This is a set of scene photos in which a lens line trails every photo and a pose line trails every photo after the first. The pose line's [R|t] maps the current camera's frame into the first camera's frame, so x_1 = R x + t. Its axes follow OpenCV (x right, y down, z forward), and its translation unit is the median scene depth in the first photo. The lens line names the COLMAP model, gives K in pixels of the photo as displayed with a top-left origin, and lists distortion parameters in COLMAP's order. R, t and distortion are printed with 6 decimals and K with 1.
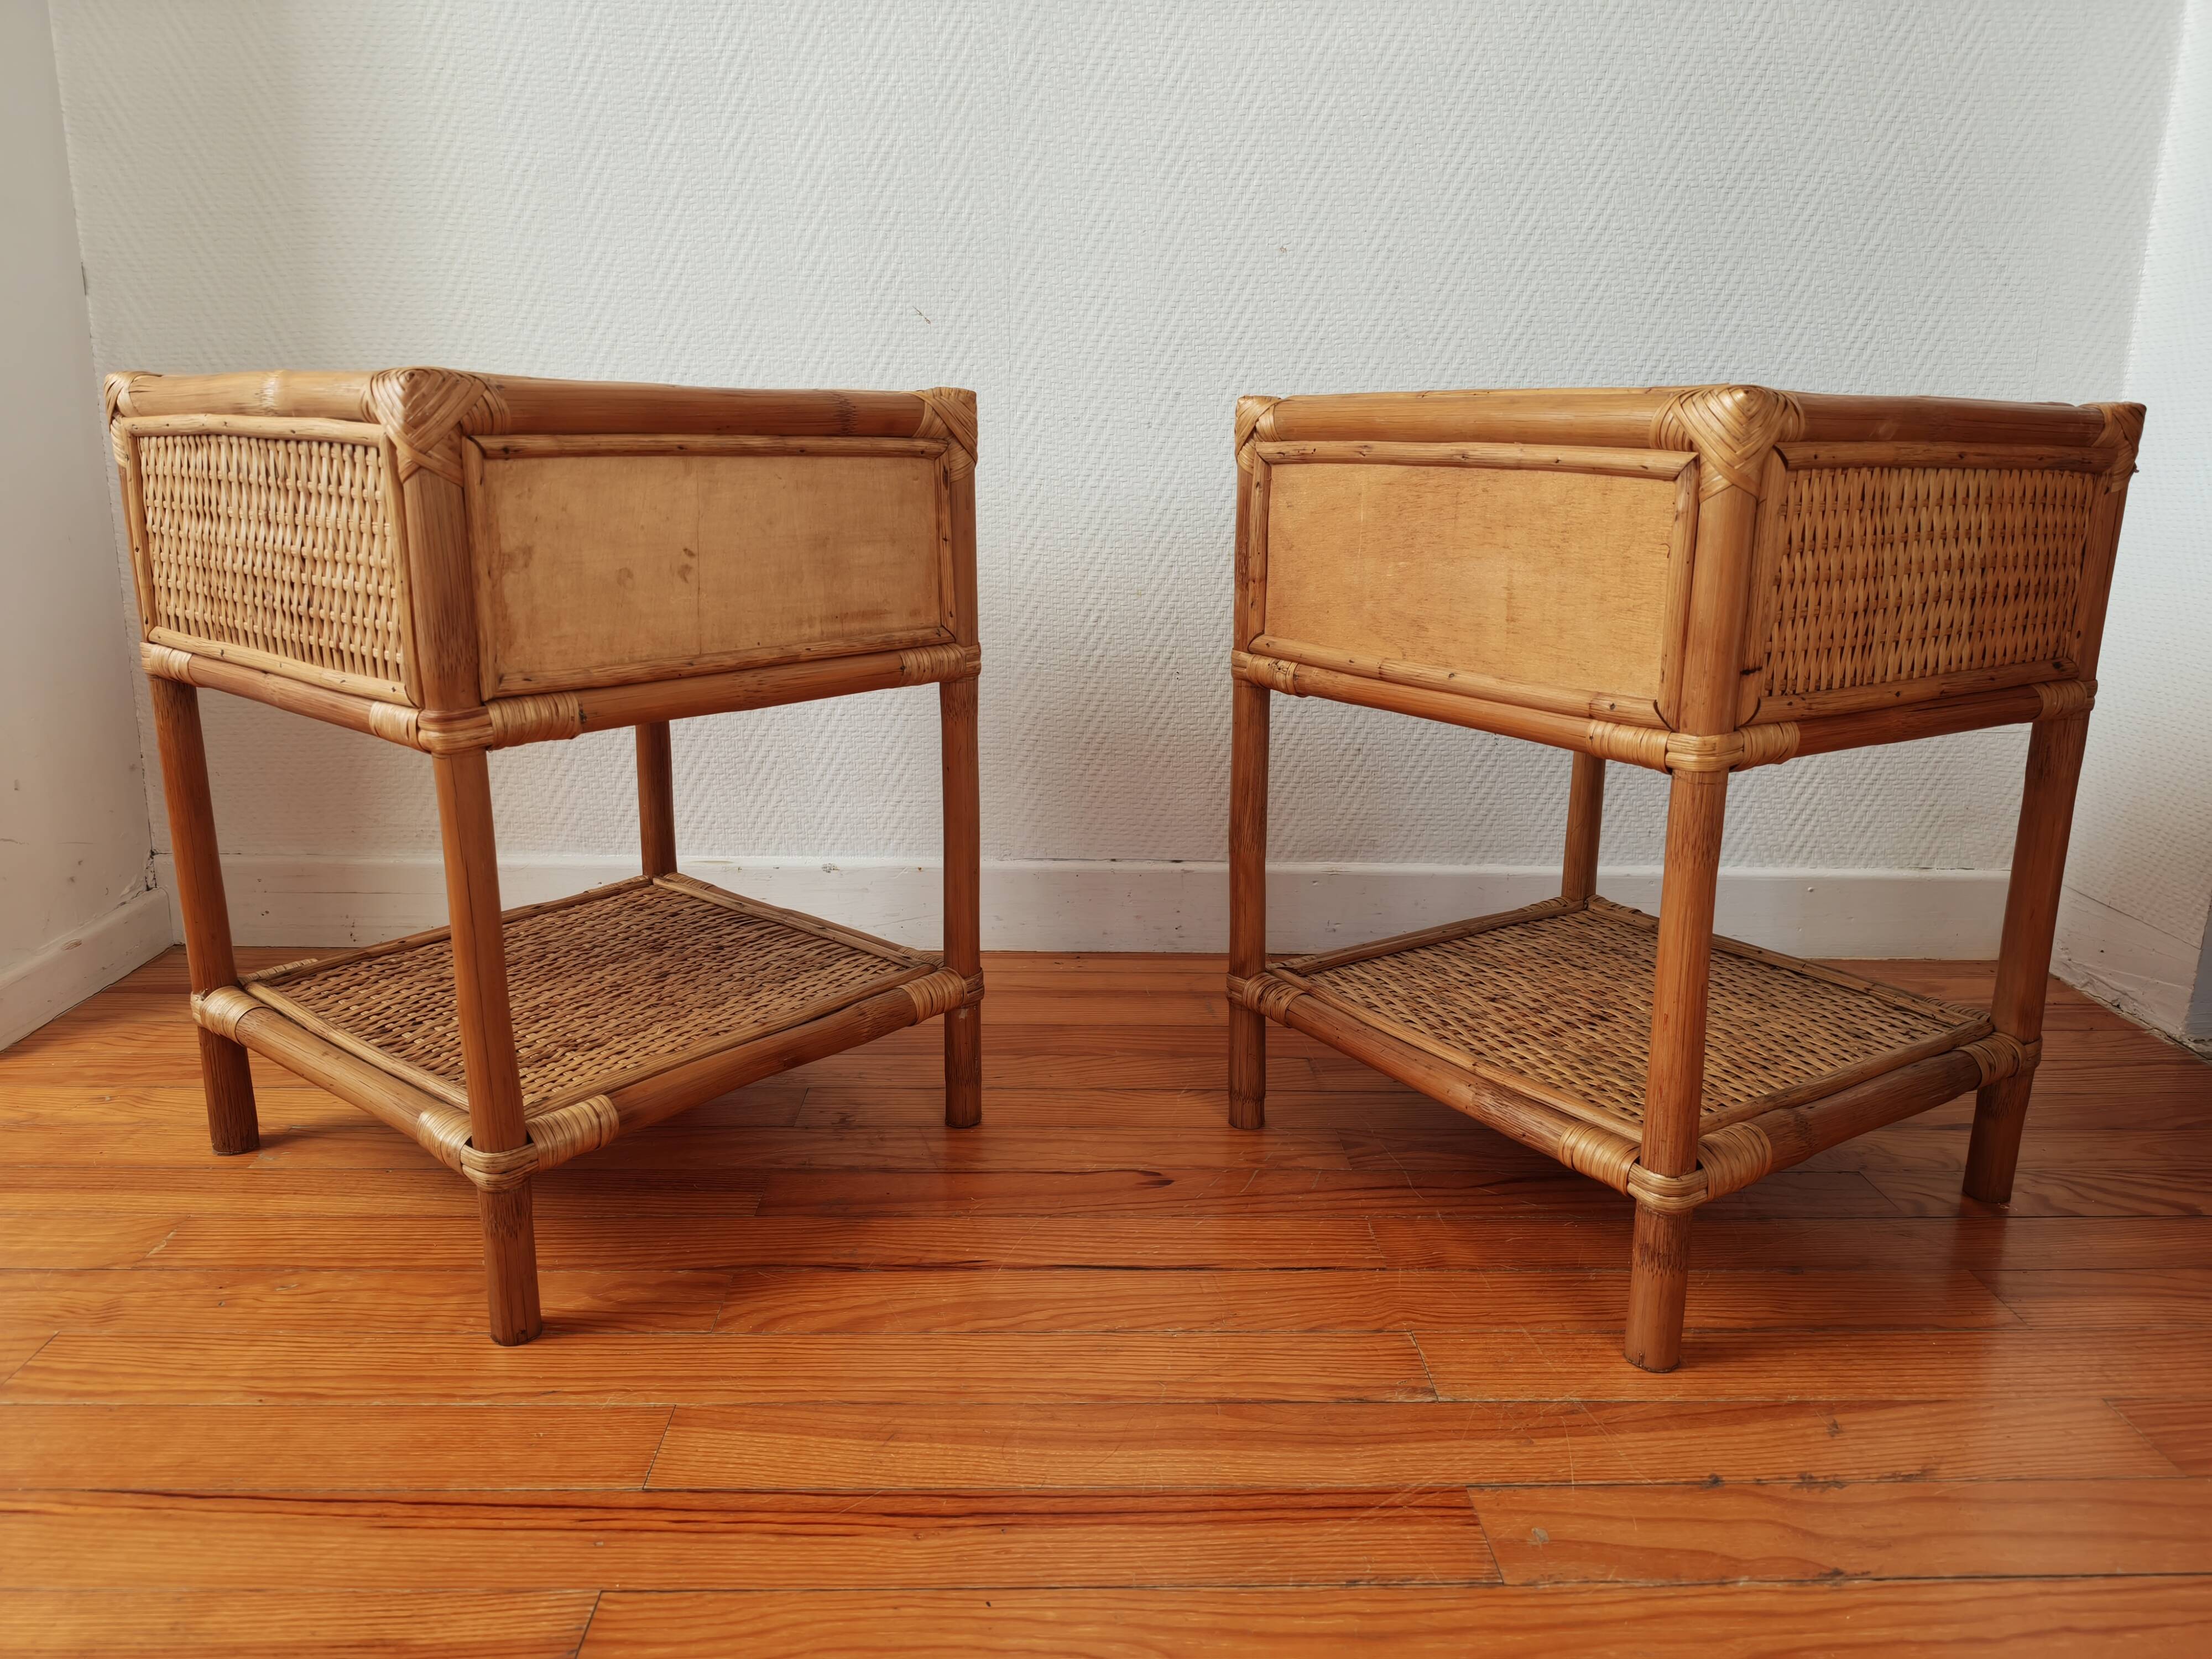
lens RADIAL K [[1542.3, 0, 1102.8], [0, 1542.3, 814.8], [0, 0, 1]] dist [0.006725, -0.019999]
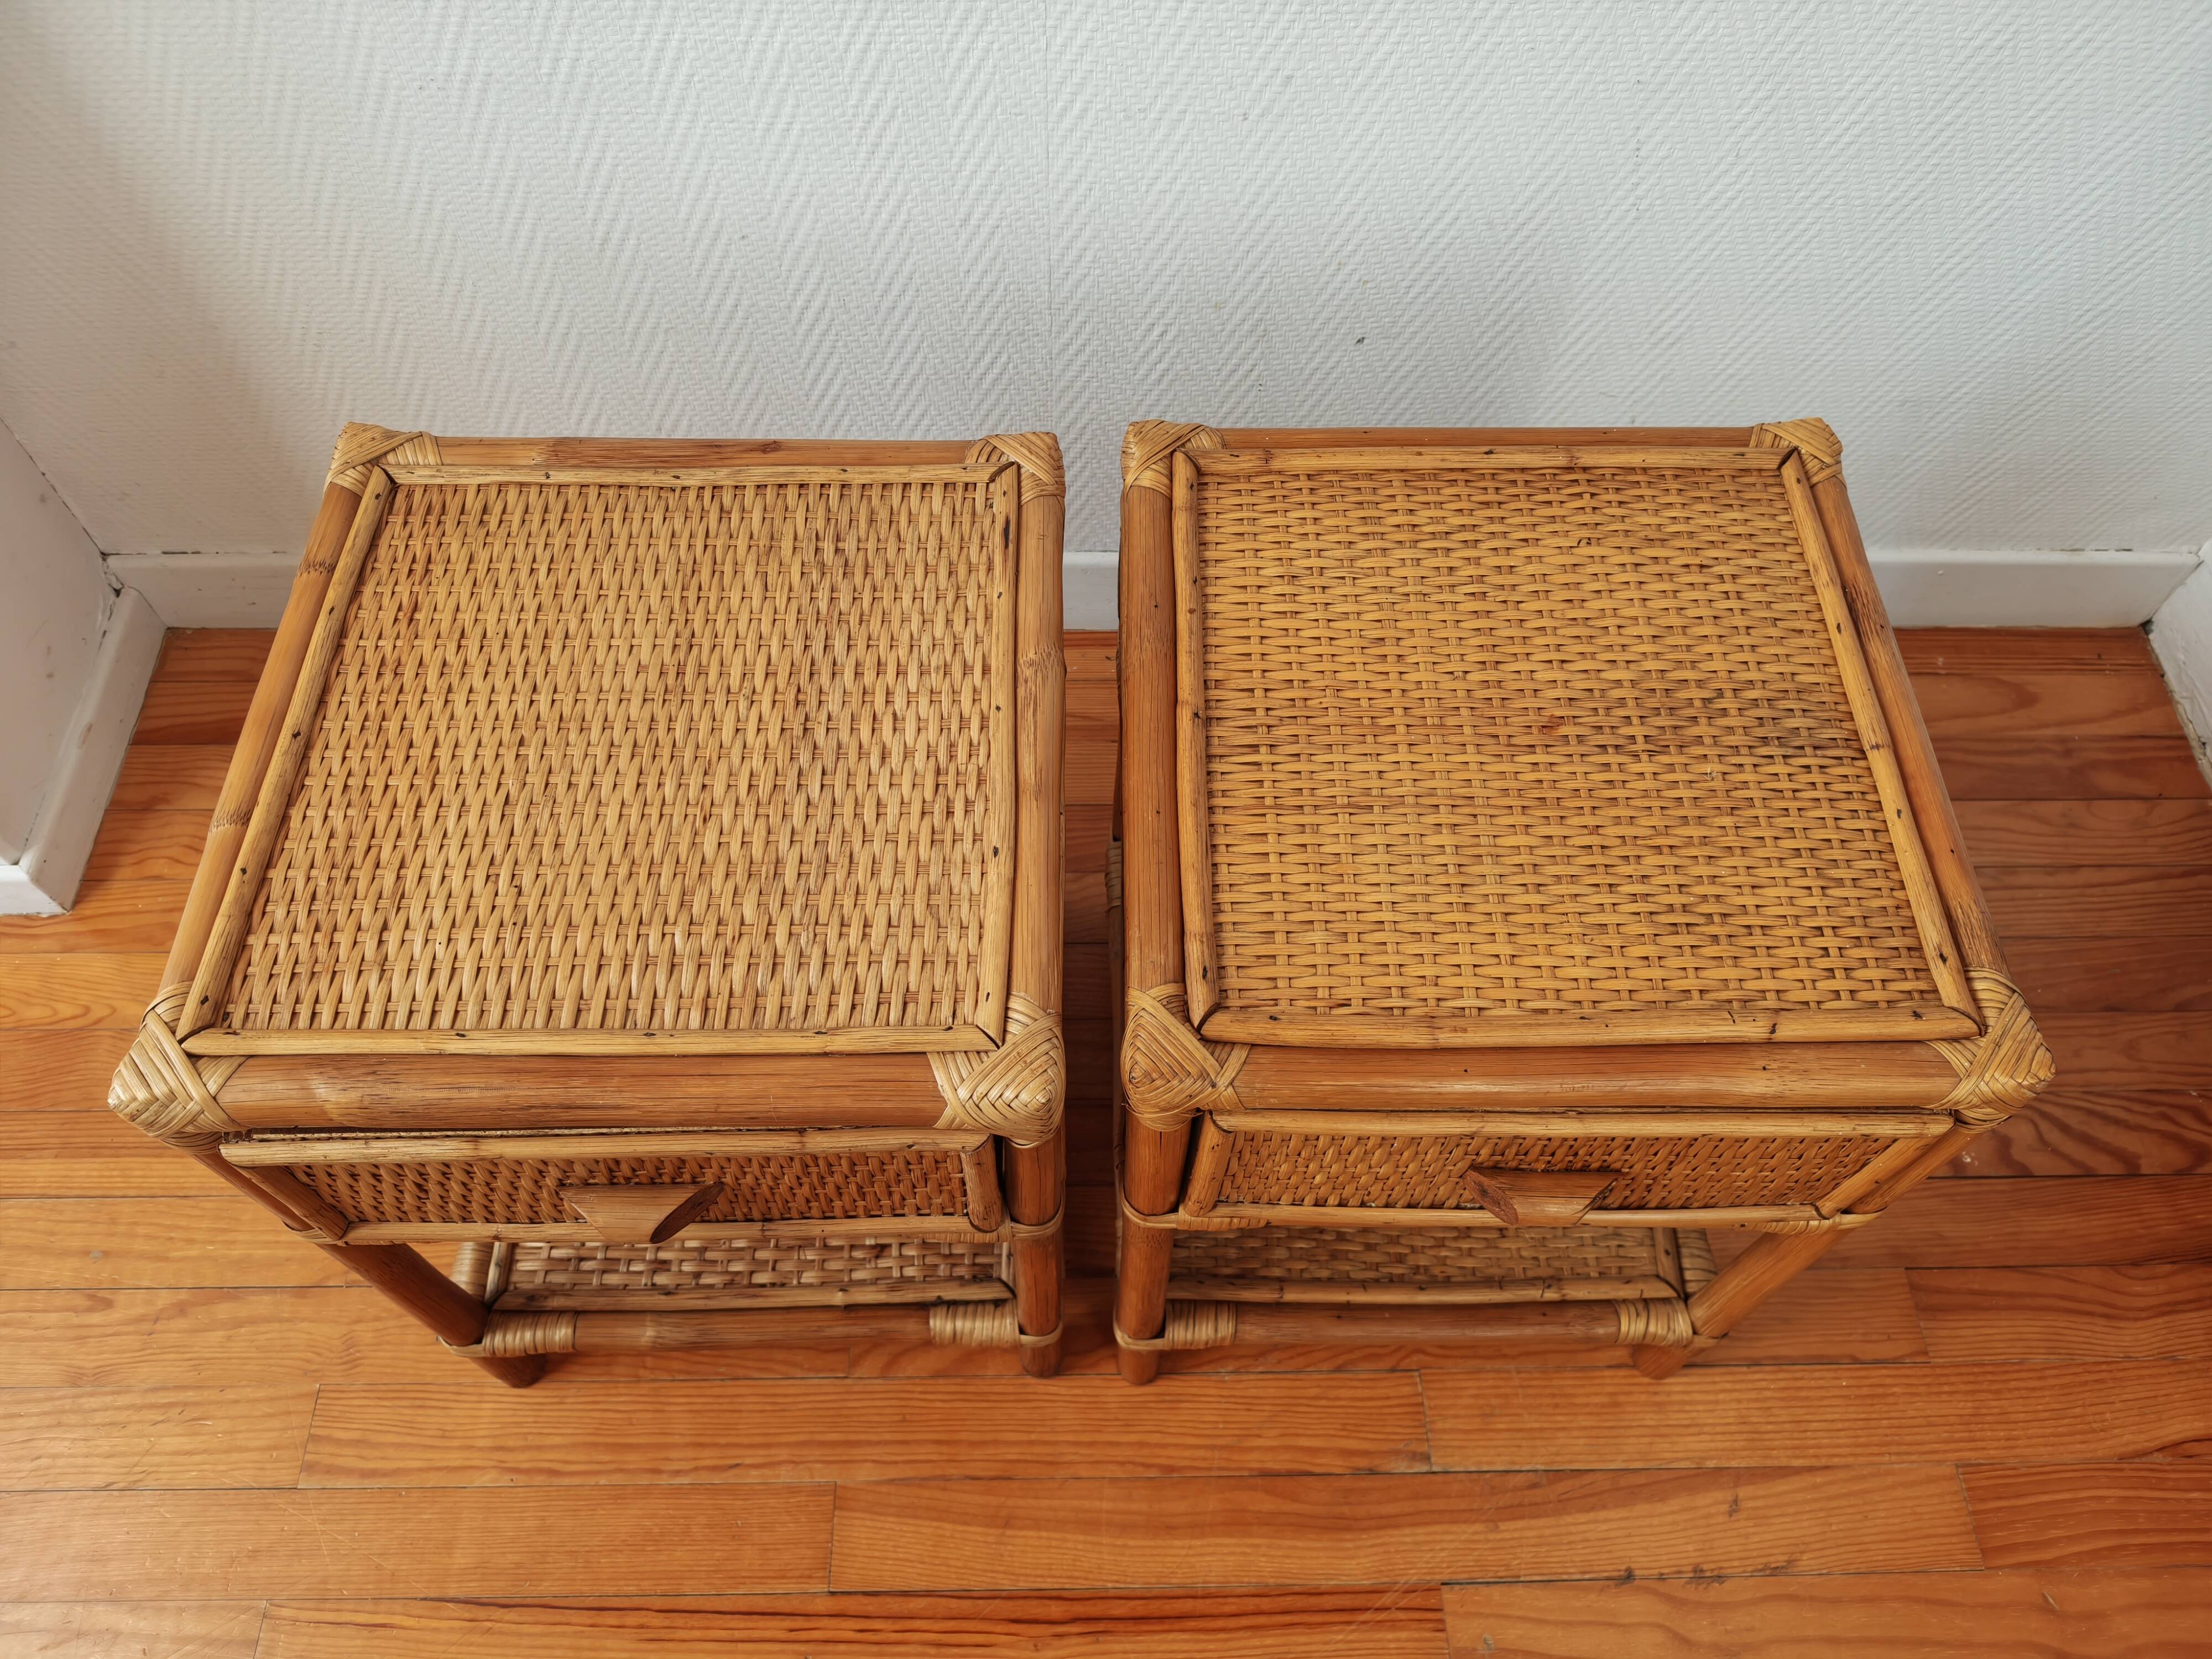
lens RADIAL K [[1550.7, 0, 1100.8], [0, 1550.7, 799.7], [0, 0, 1]] dist [-0.003885, -0.007512]
pose [[0.999966, 0.006284, -0.005403, -0.051753], [-0.000719, 0.715276, 0.698842, -0.901000], [0.008256, -0.698814, 0.715256, 0.465769]]
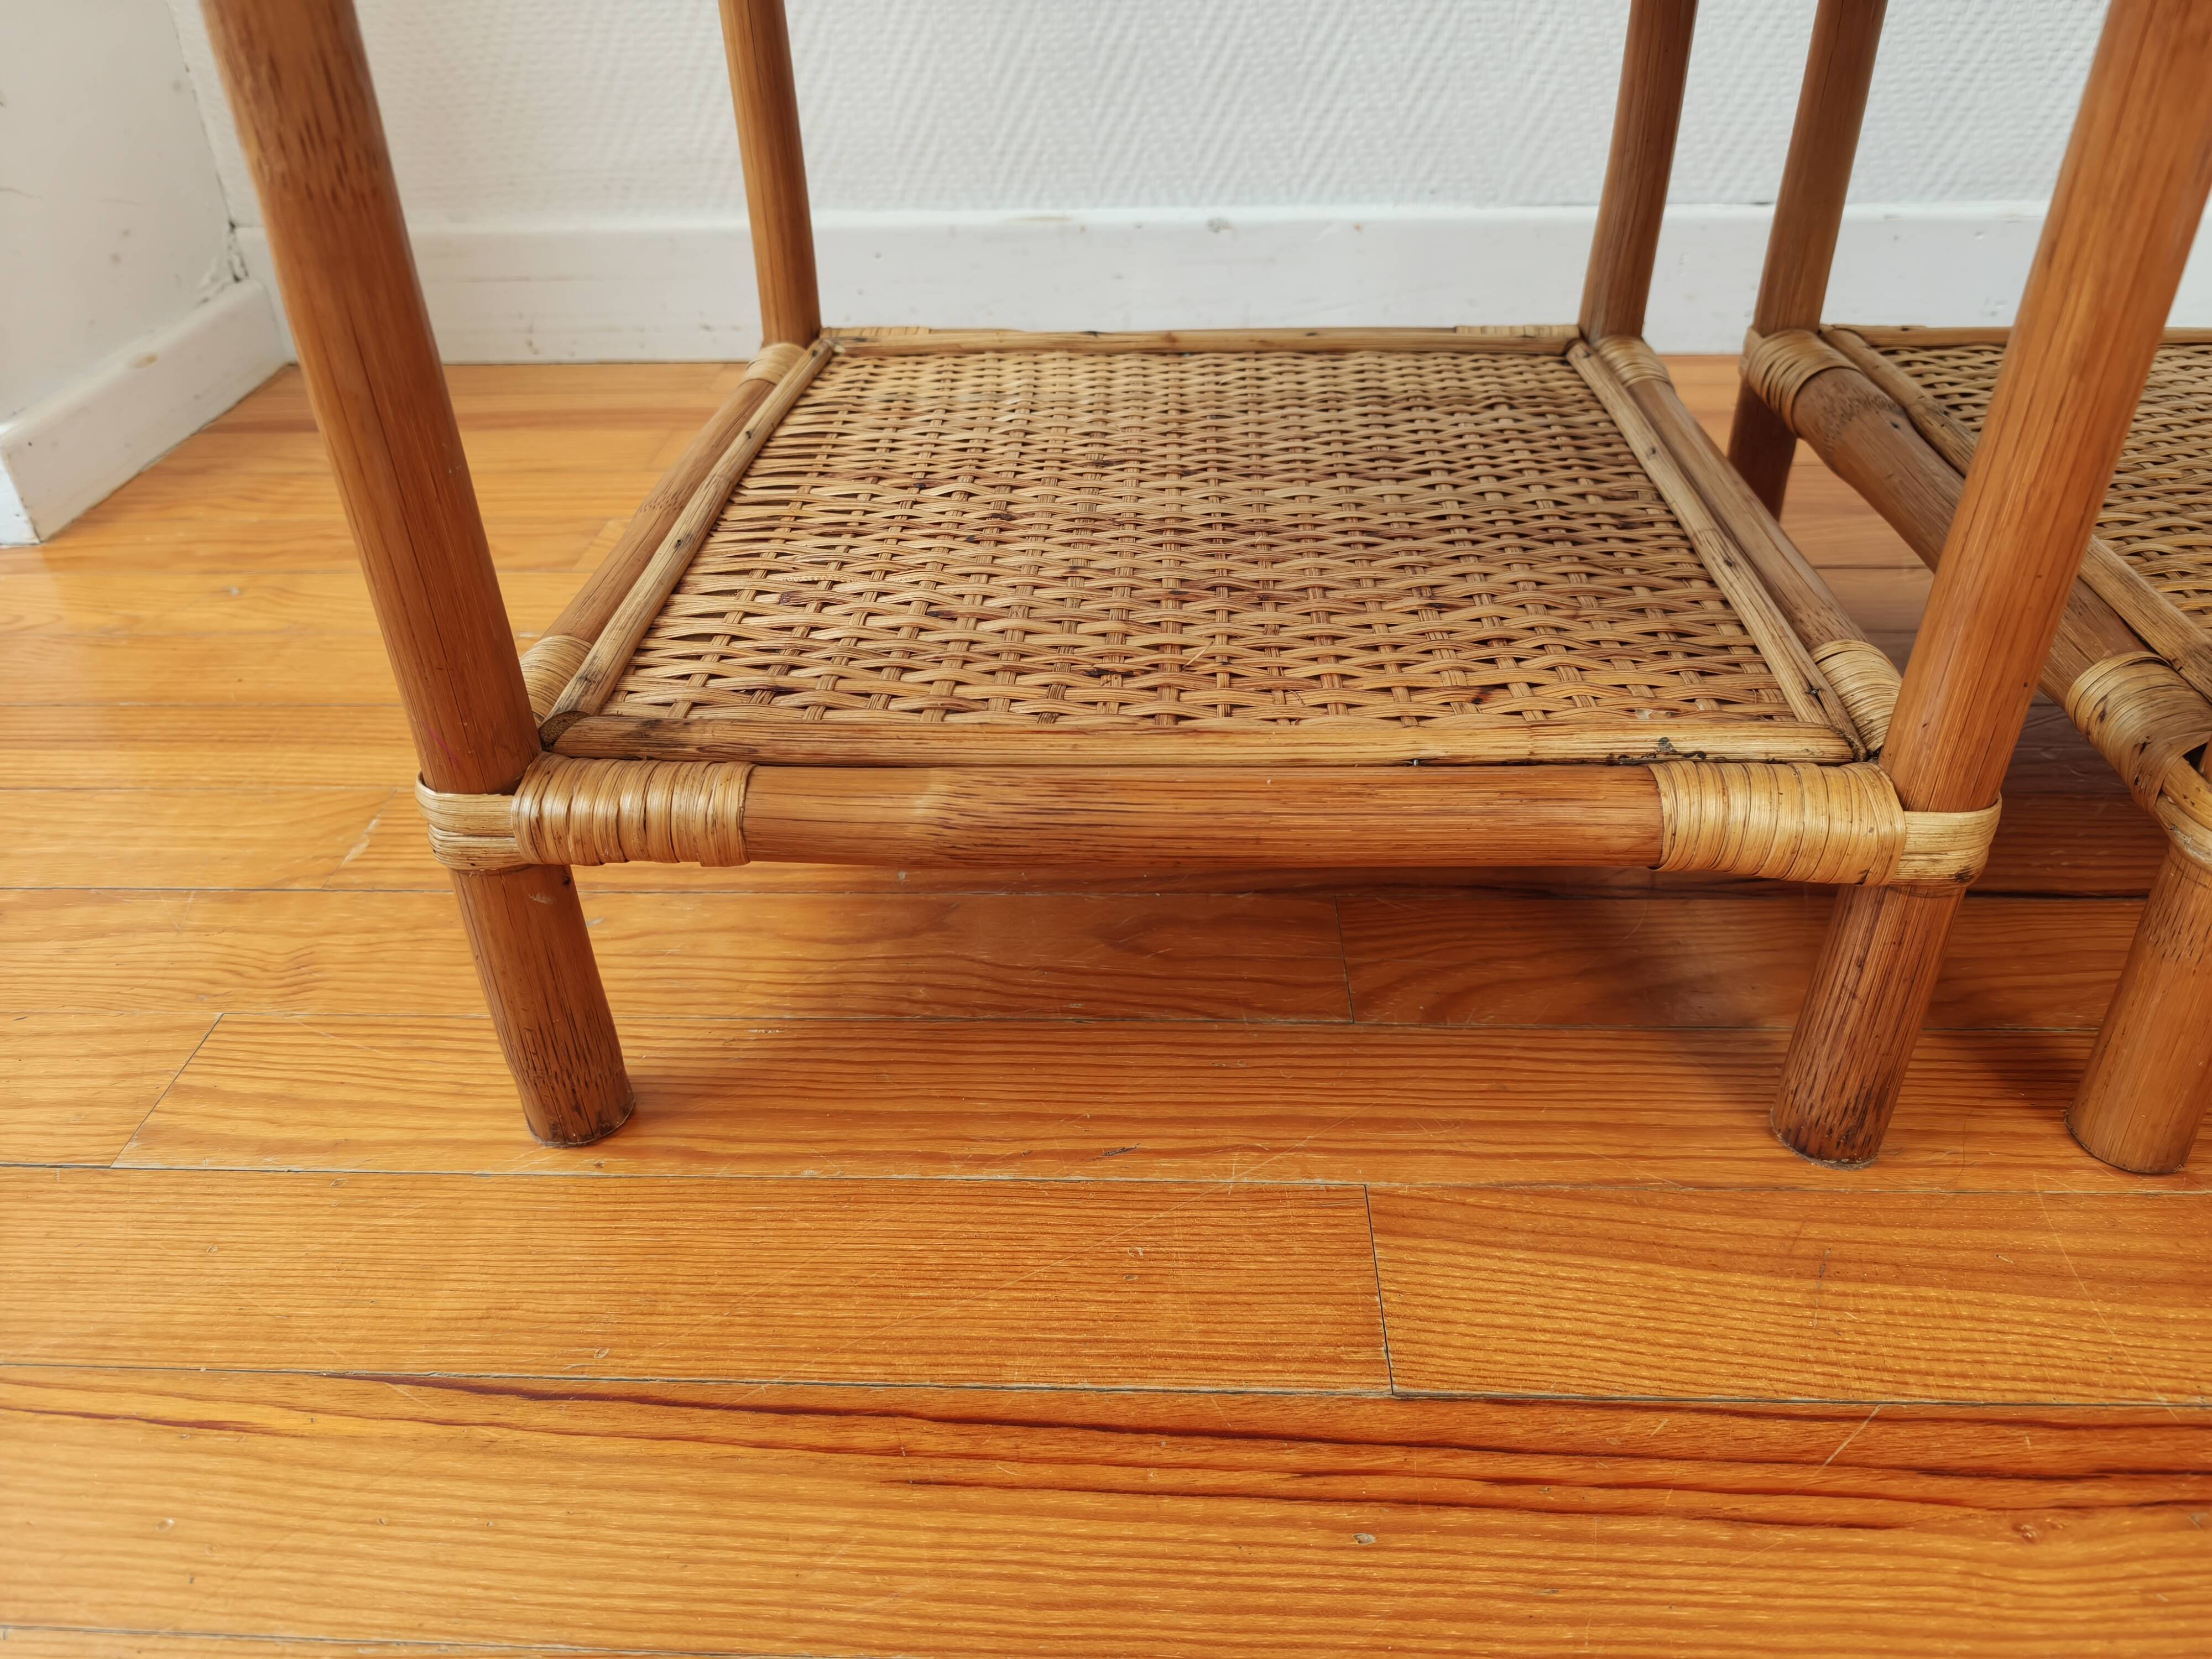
lens RADIAL K [[1554.6, 0, 1108.7], [0, 1554.6, 819.4], [0, 0, 1]] dist [-0.001523, -0.016246]
pose [[0.997378, 0.004478, -0.072227, -0.318766], [0.020830, 0.938078, 0.345798, 0.076588], [0.069303, -0.346396, 0.935525, 0.525891]]
